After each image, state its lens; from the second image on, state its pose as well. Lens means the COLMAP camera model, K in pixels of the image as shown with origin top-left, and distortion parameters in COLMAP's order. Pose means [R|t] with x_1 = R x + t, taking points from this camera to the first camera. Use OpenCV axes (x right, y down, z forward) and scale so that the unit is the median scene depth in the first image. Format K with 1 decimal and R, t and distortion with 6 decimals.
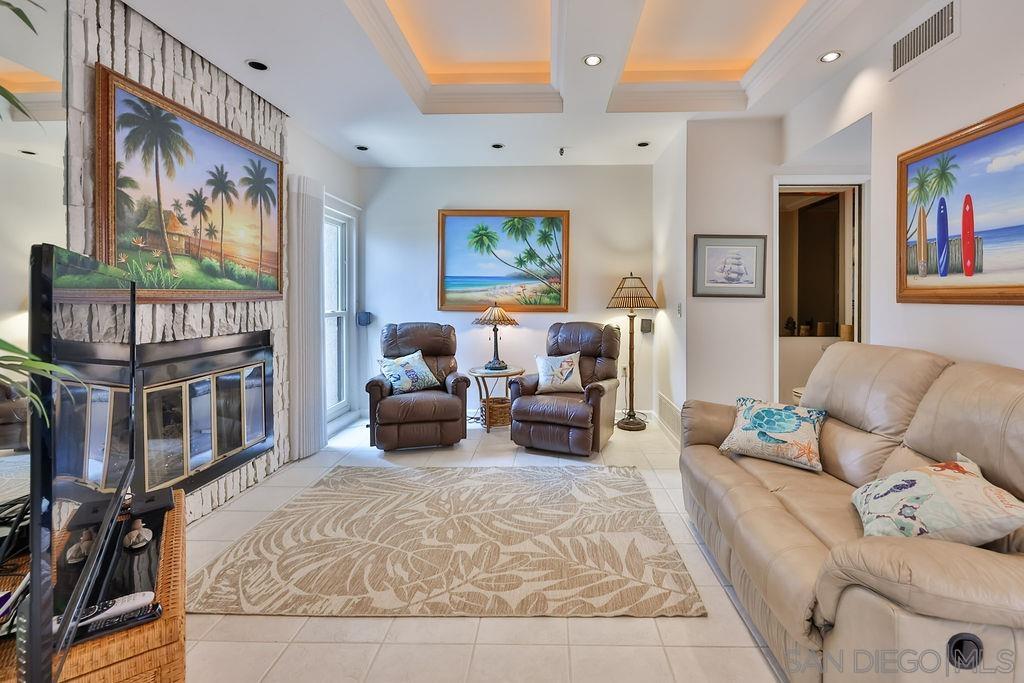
lens RADIAL K [[448.2, 0, 538.7], [0, 448.2, 301.6], [0, 0, 1]] dist [-0.000370, -0.000498]
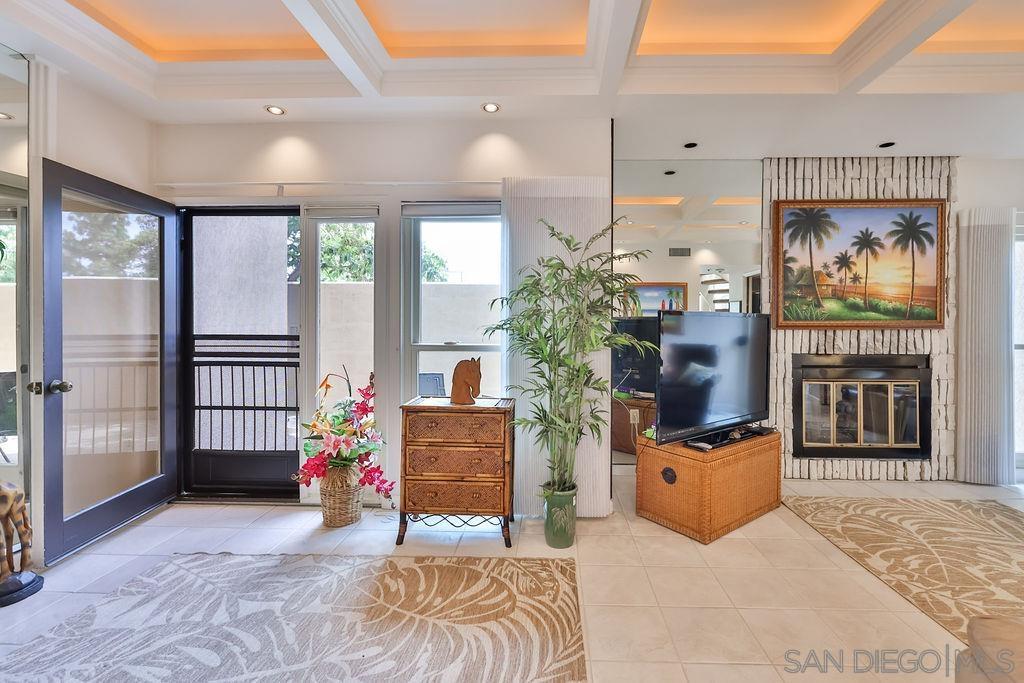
lens RADIAL K [[448.2, 0, 539.7], [0, 448.2, 327.1], [0, 0, 1]] dist [-0.000370, -0.000498]
pose [[-0.003173, 0.008885, -0.999955, 0.648329], [-0.014203, 0.999859, 0.008929, -0.004013], [0.999894, 0.014230, -0.003046, 0.020225]]
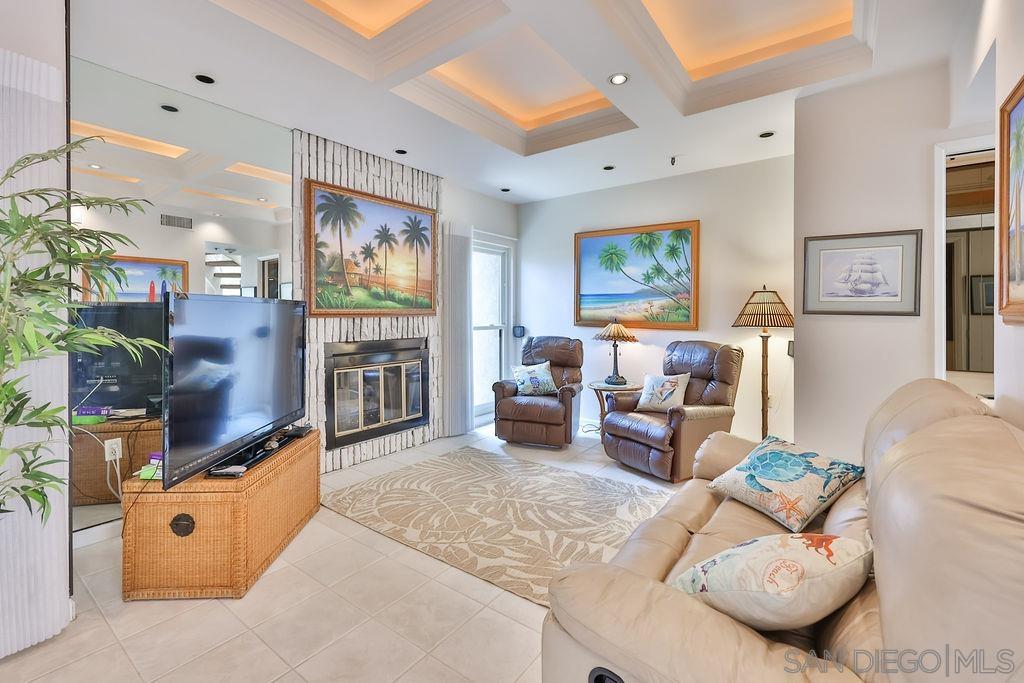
lens RADIAL K [[448.2, 0, 502.1], [0, 448.2, 315.7], [0, 0, 1]] dist [-0.000370, -0.000498]
pose [[0.809715, 0.005499, -0.586798, 0.469901], [-0.007920, 0.999967, -0.001558, -0.003067], [0.586771, 0.005909, 0.809732, 0.030541]]
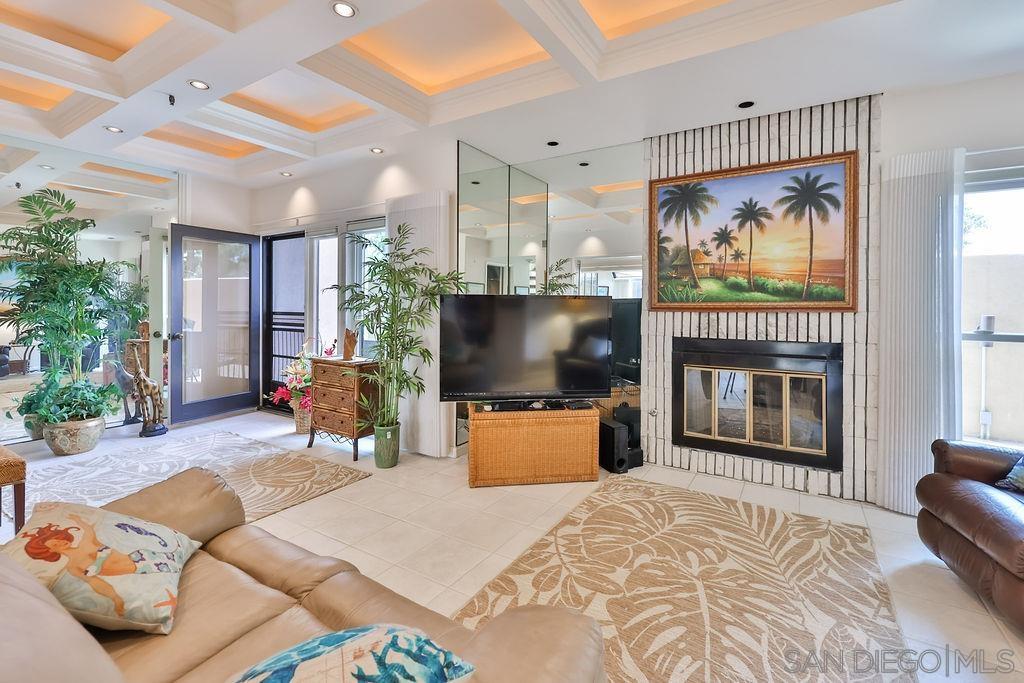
lens RADIAL K [[448.2, 0, 540.4], [0, 448.2, 306.8], [0, 0, 1]] dist [-0.000370, -0.000498]
pose [[-0.485745, 0.001649, -0.874099, 0.617376], [-0.013214, 0.999870, 0.009229, -0.016037], [0.874000, 0.016033, -0.485661, 1.090424]]
